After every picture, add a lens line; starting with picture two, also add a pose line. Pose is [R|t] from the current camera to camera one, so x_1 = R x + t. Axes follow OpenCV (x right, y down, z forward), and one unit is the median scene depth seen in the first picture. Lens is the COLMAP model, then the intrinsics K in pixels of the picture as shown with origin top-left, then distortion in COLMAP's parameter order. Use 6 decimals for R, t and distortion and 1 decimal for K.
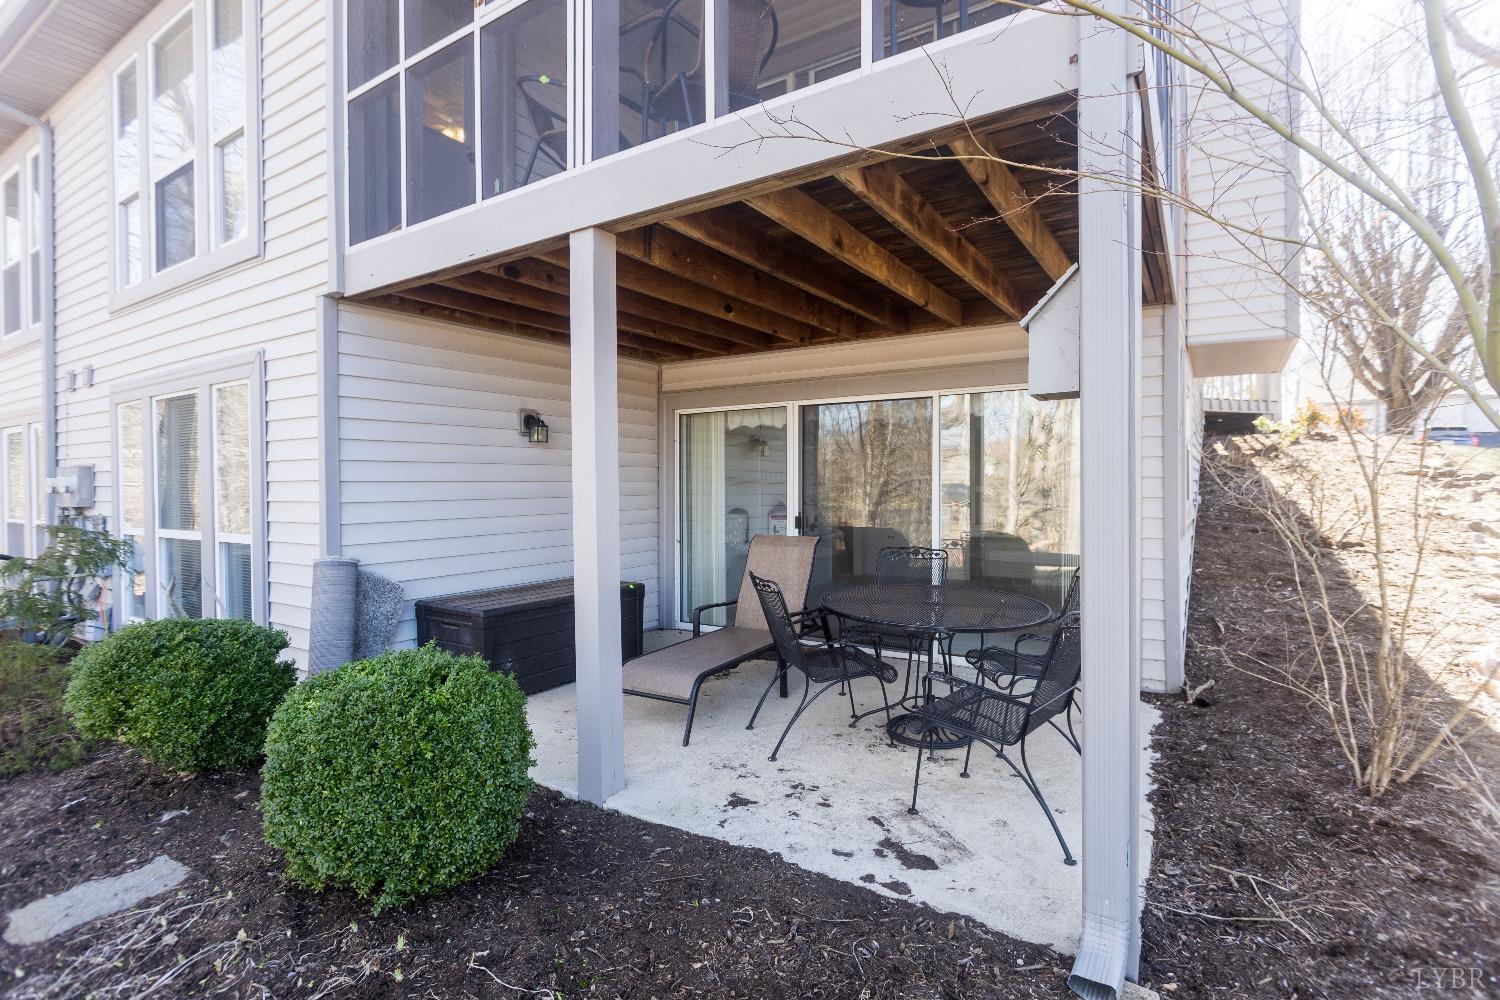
lens RADIAL K [[725.9, 0, 750.0], [0, 725.9, 500.0], [0, 0, 1]] dist [-0.006478, 0.001339]
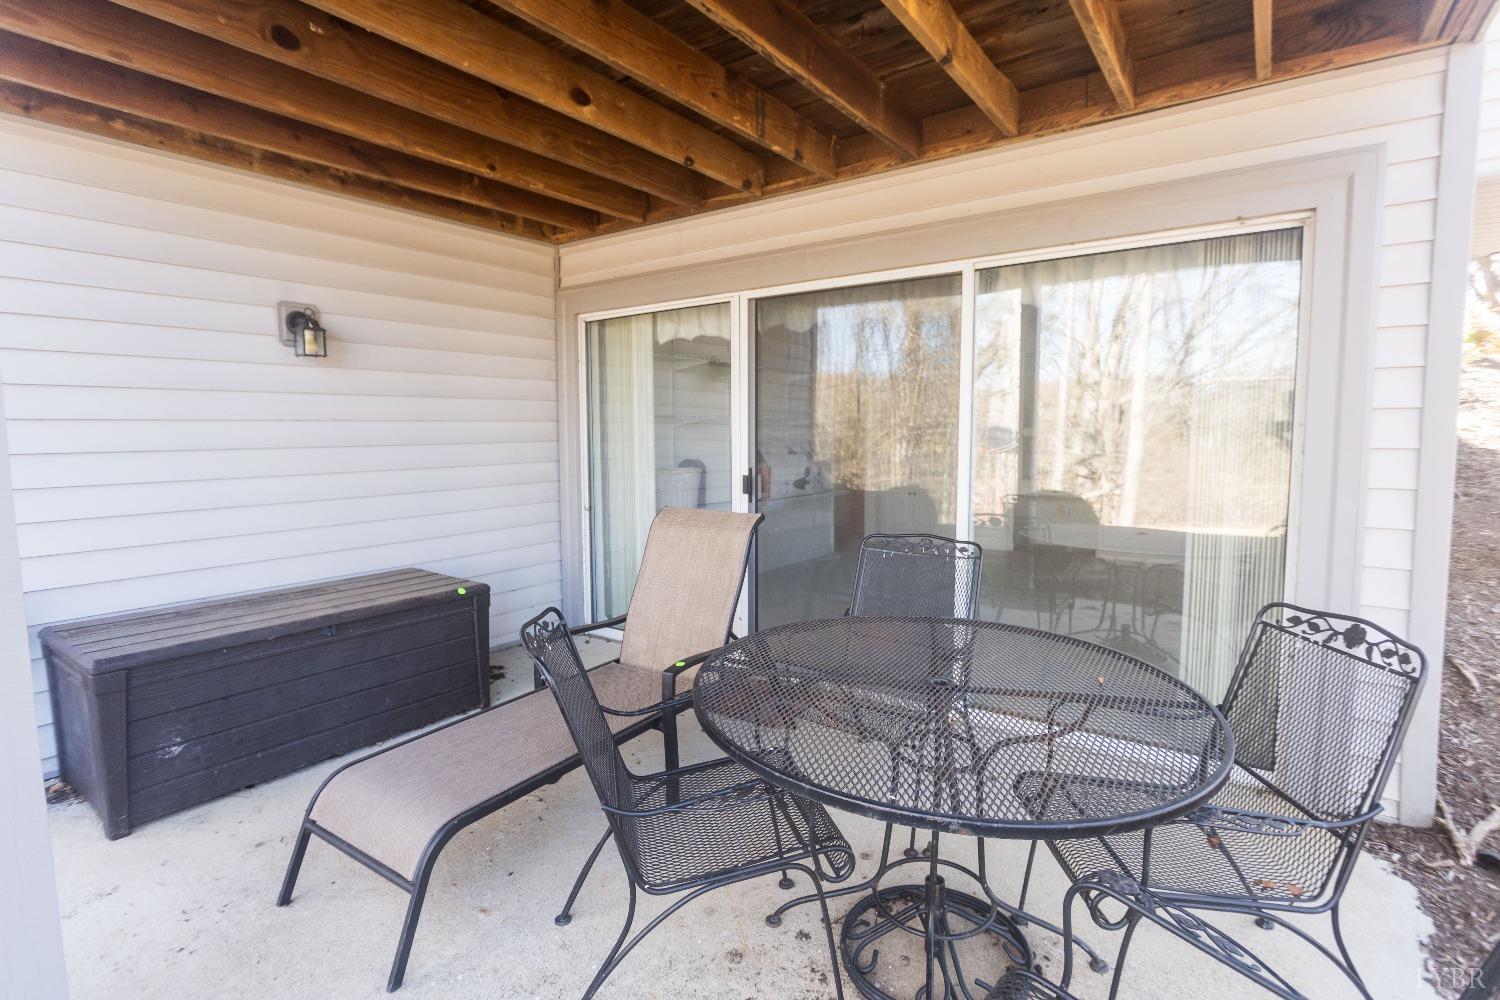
lens RADIAL K [[725.9, 0, 750.0], [0, 725.9, 500.0], [0, 0, 1]] dist [-0.006478, 0.001339]
pose [[0.998842, 0.004094, -0.047936, 0.092527], [-0.000398, 0.997042, 0.076852, -0.004495], [0.048109, -0.076744, 0.995889, 0.335458]]
